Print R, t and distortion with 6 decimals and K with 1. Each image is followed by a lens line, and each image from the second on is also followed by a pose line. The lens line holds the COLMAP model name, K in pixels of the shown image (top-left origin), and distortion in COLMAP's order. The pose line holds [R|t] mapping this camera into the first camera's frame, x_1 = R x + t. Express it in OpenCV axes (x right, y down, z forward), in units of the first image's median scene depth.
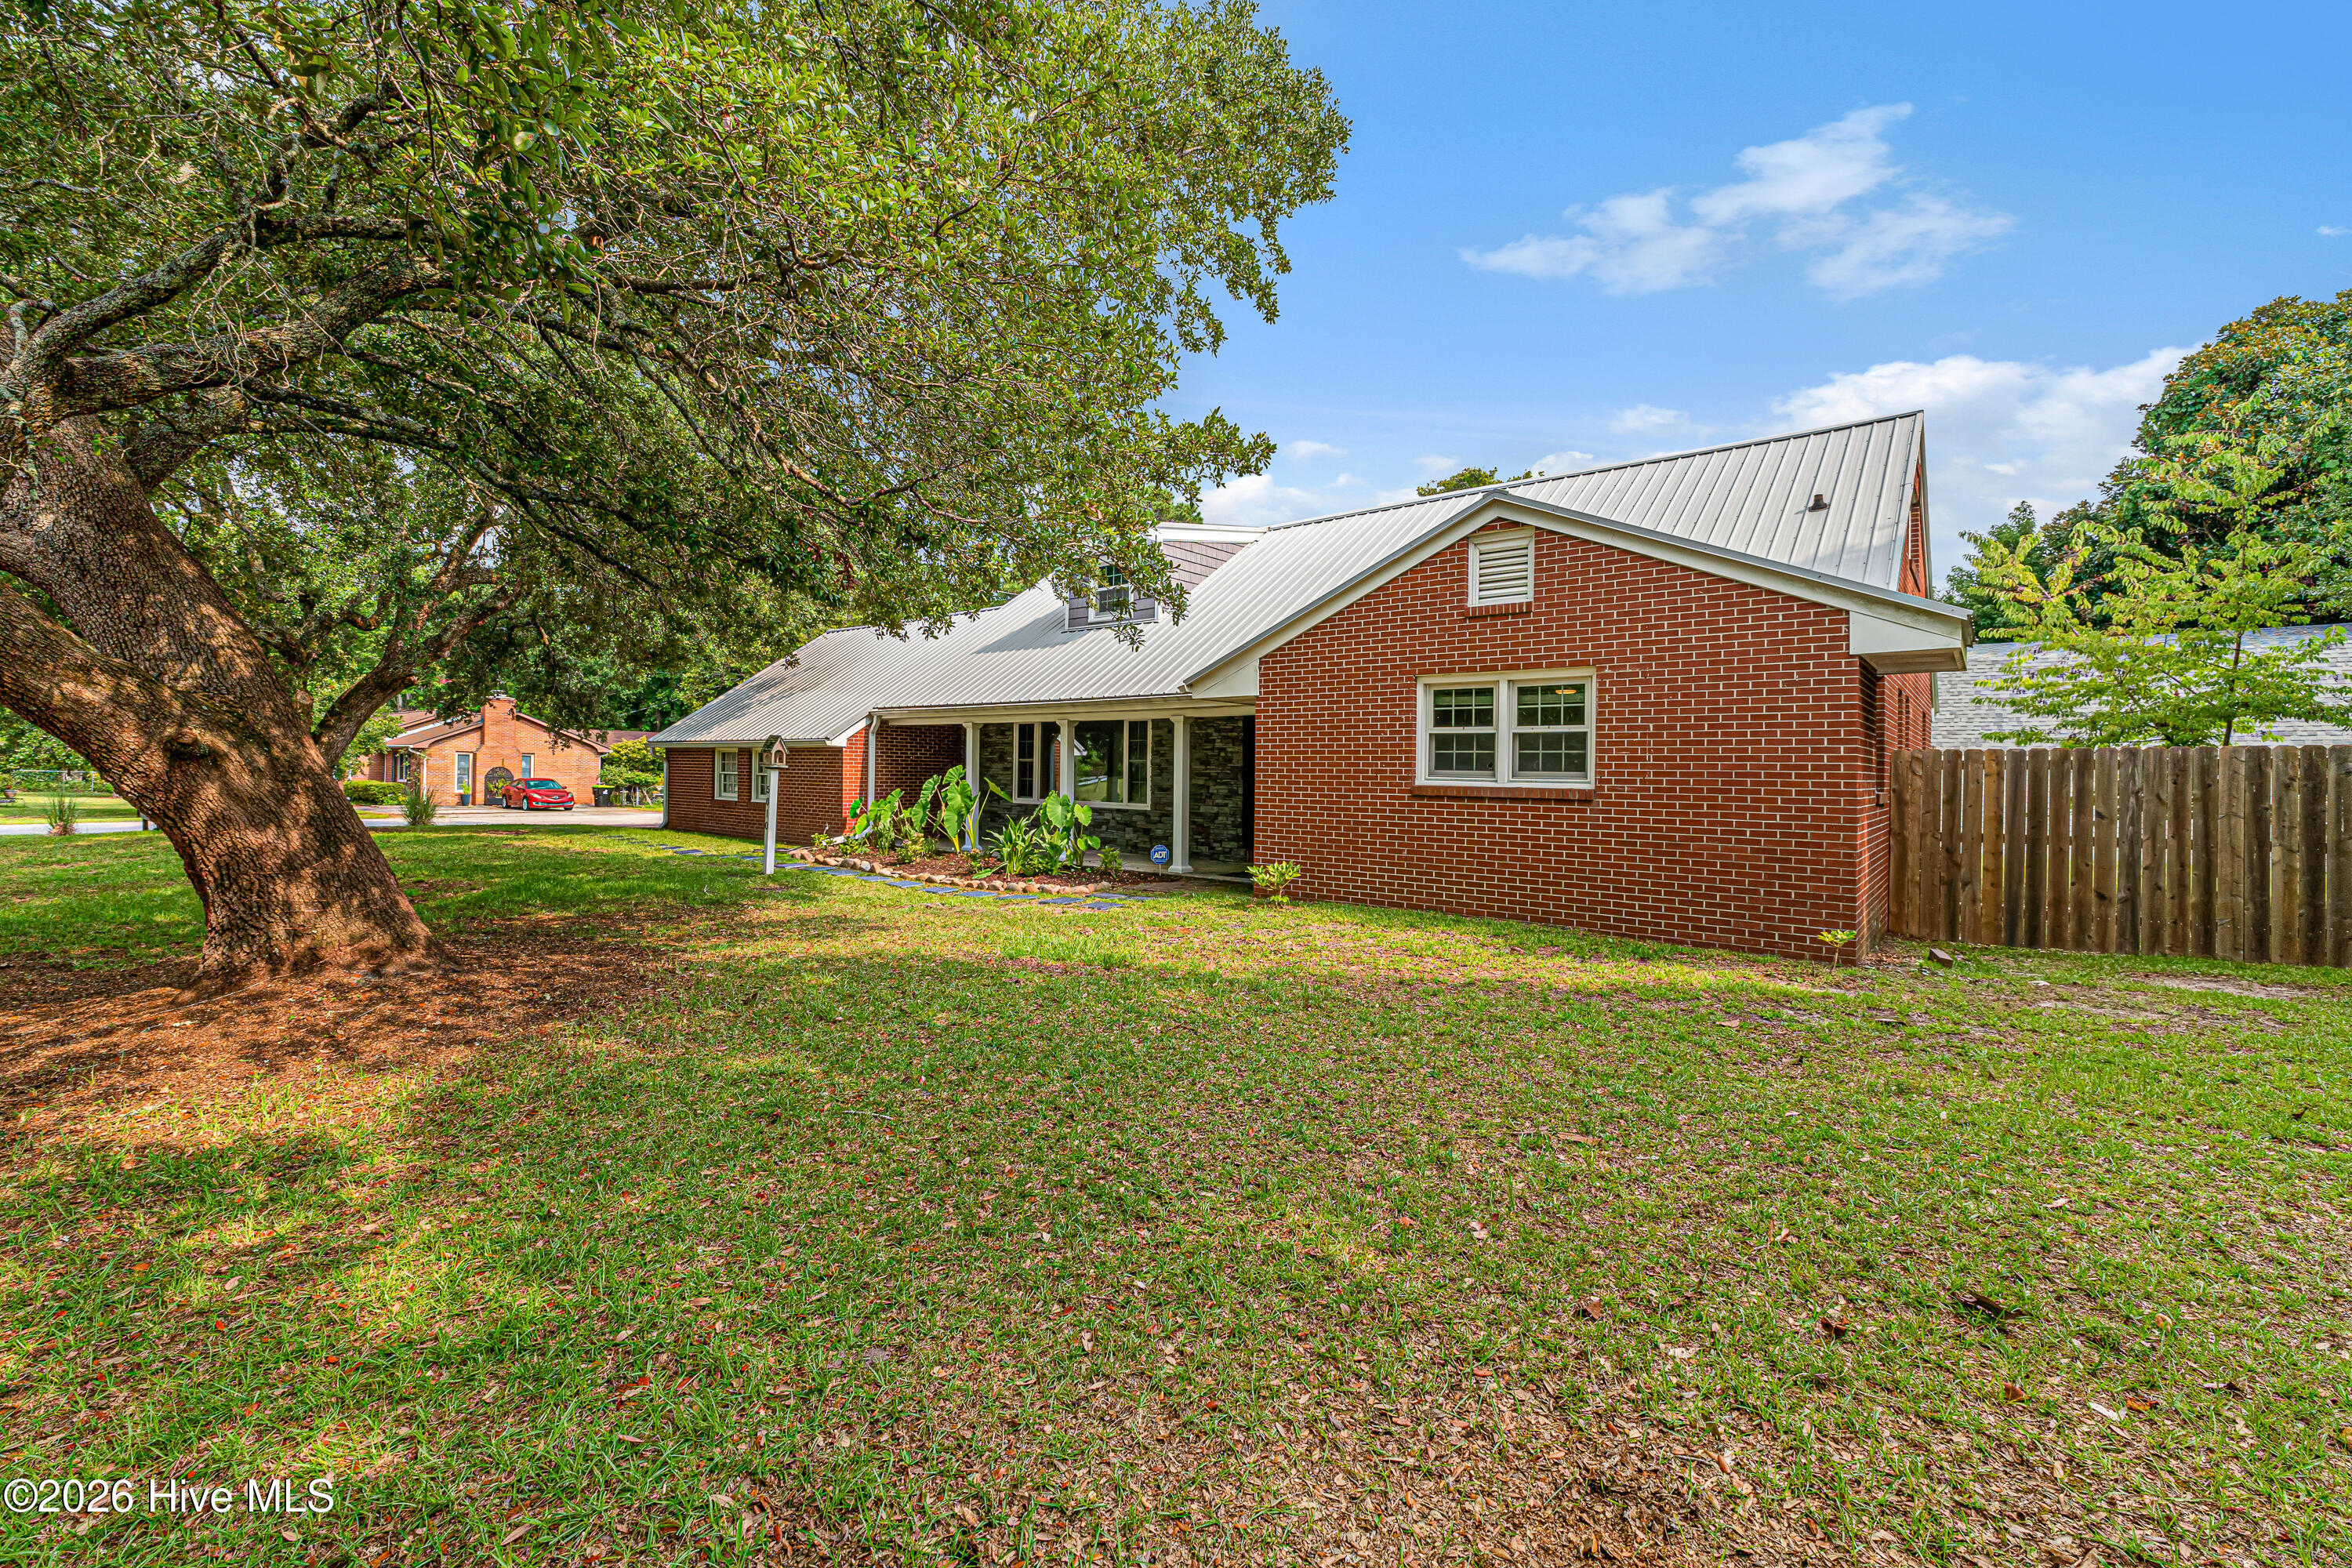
lens RADIAL K [[998.9, 0, 1178.6], [0, 998.9, 776.8], [0, 0, 1]] dist [0.007323, -0.000732]
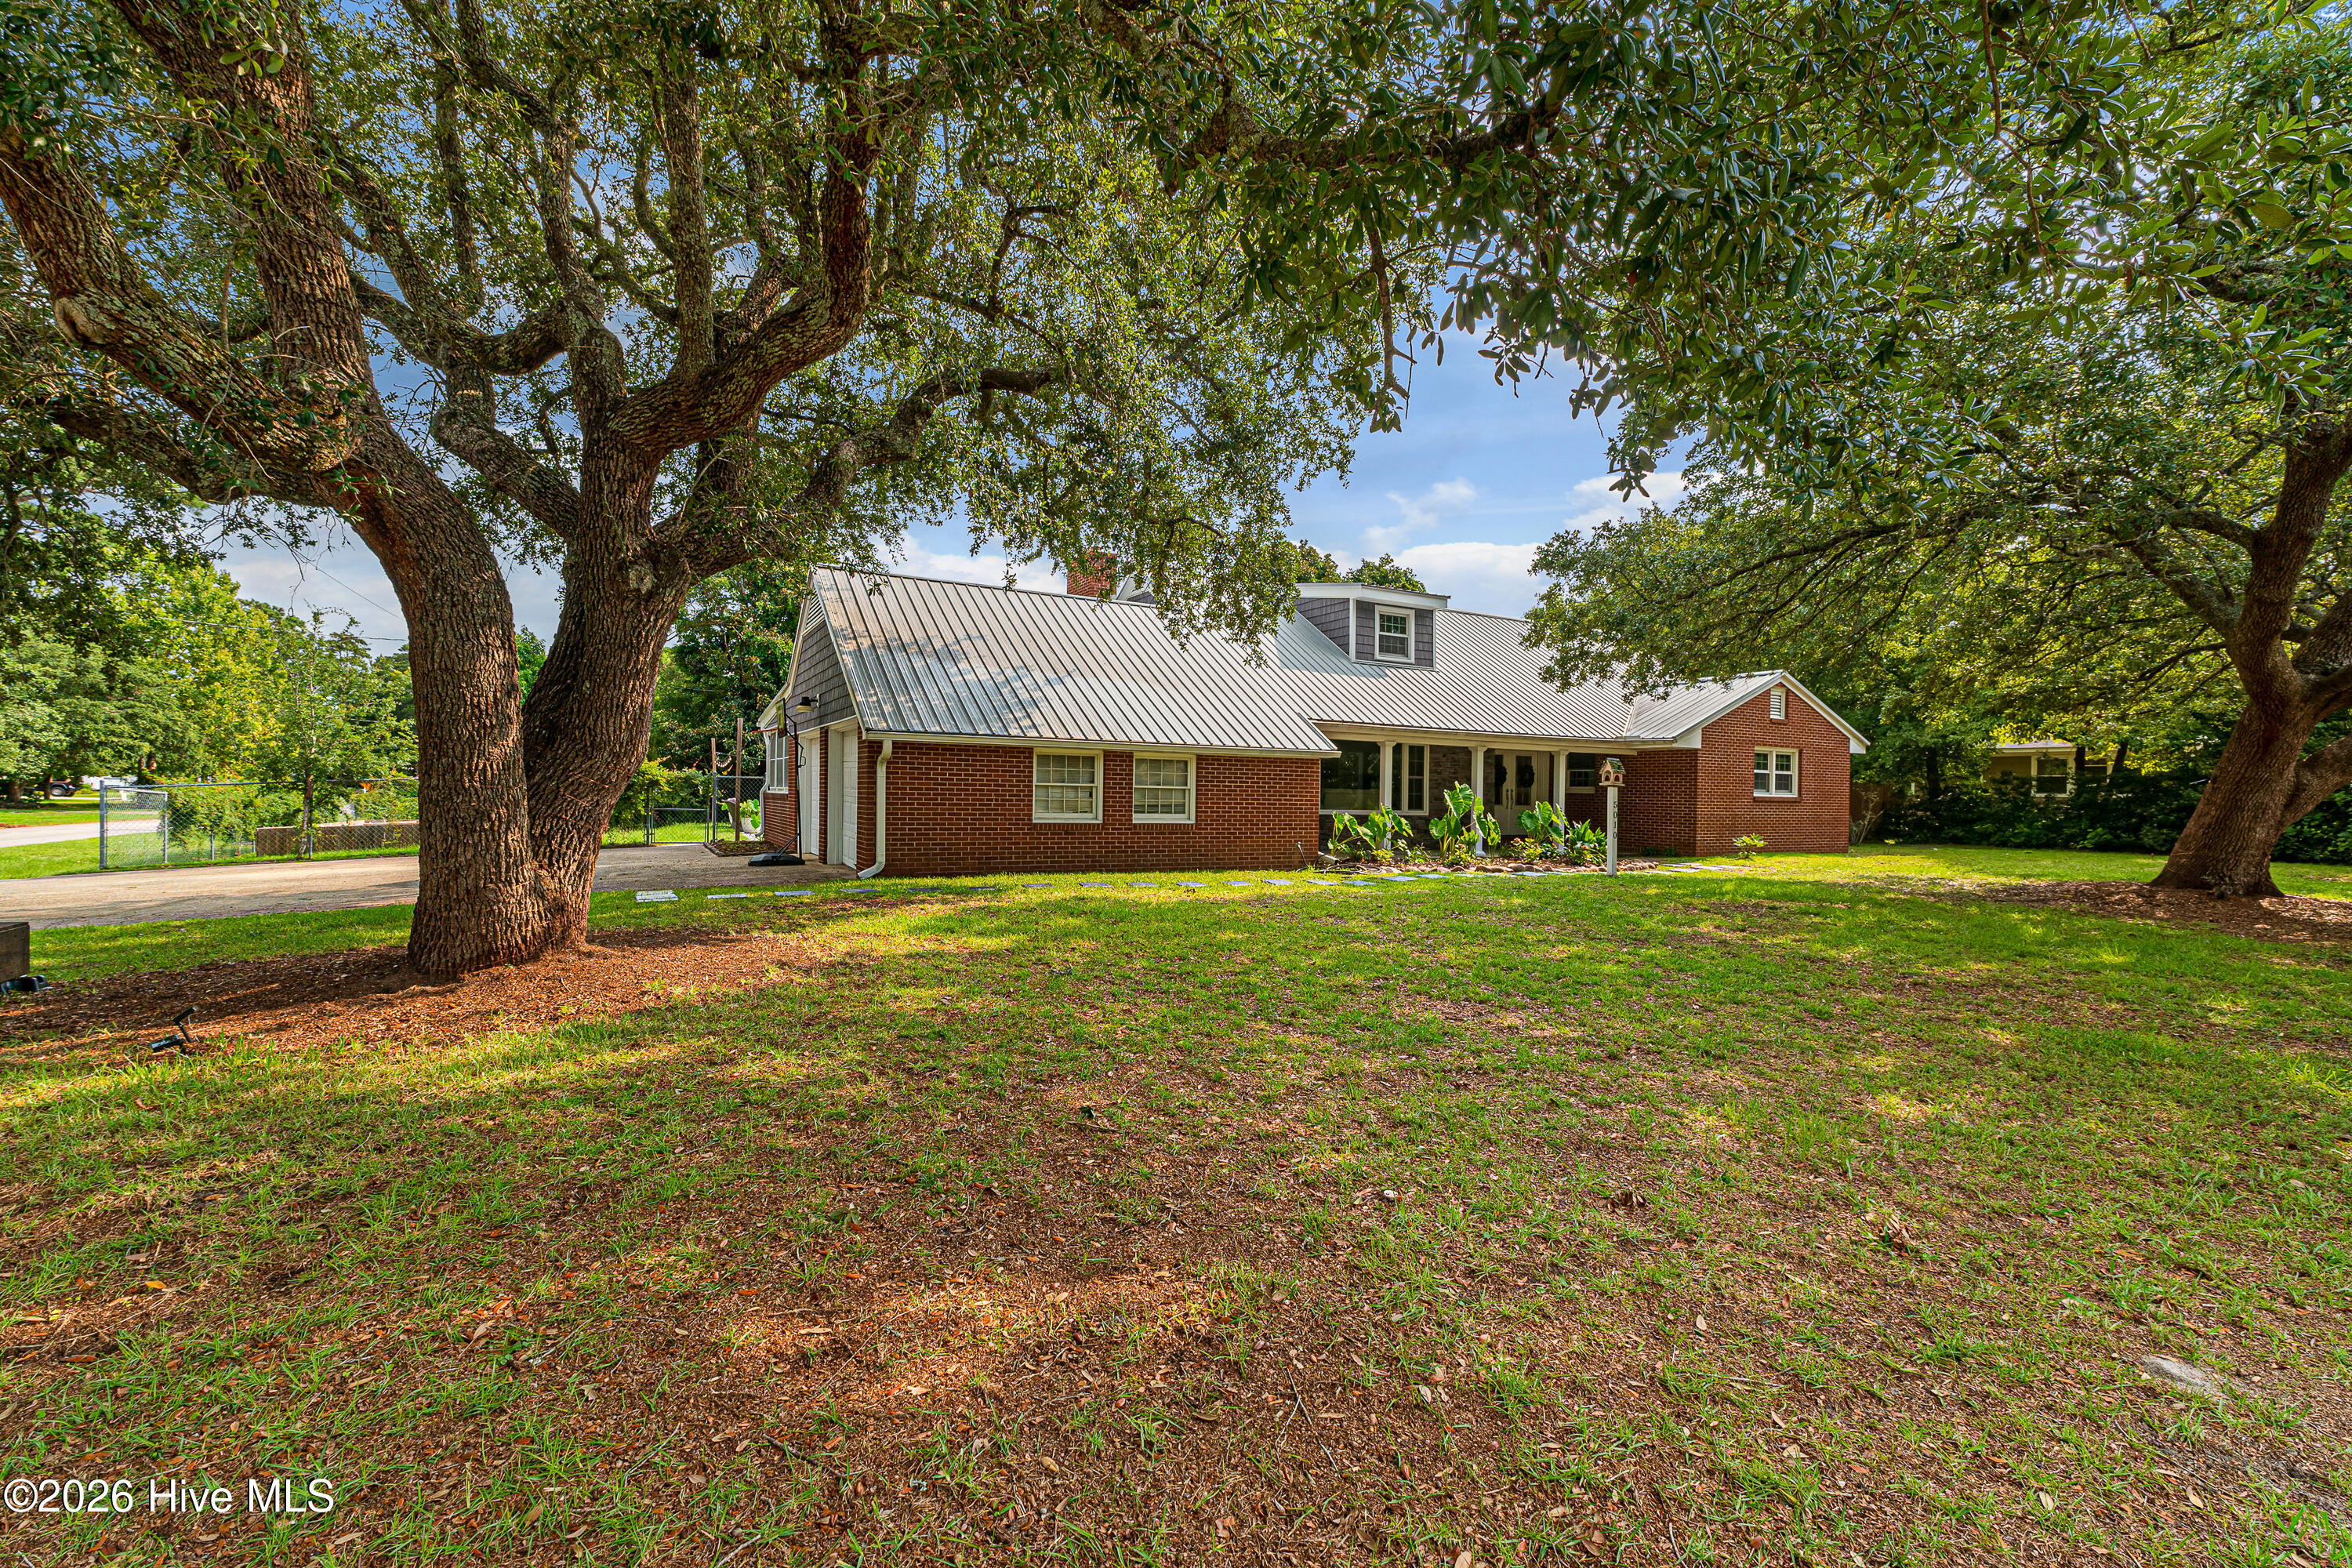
lens RADIAL K [[998.9, 0, 1171.5], [0, 998.9, 785.1], [0, 0, 1]] dist [0.007323, -0.000732]
pose [[0.359929, 0.000894, 0.932979, -2.394168], [-0.006763, 0.999976, 0.001651, -0.010941], [-0.932955, -0.006904, 0.359926, 1.476182]]
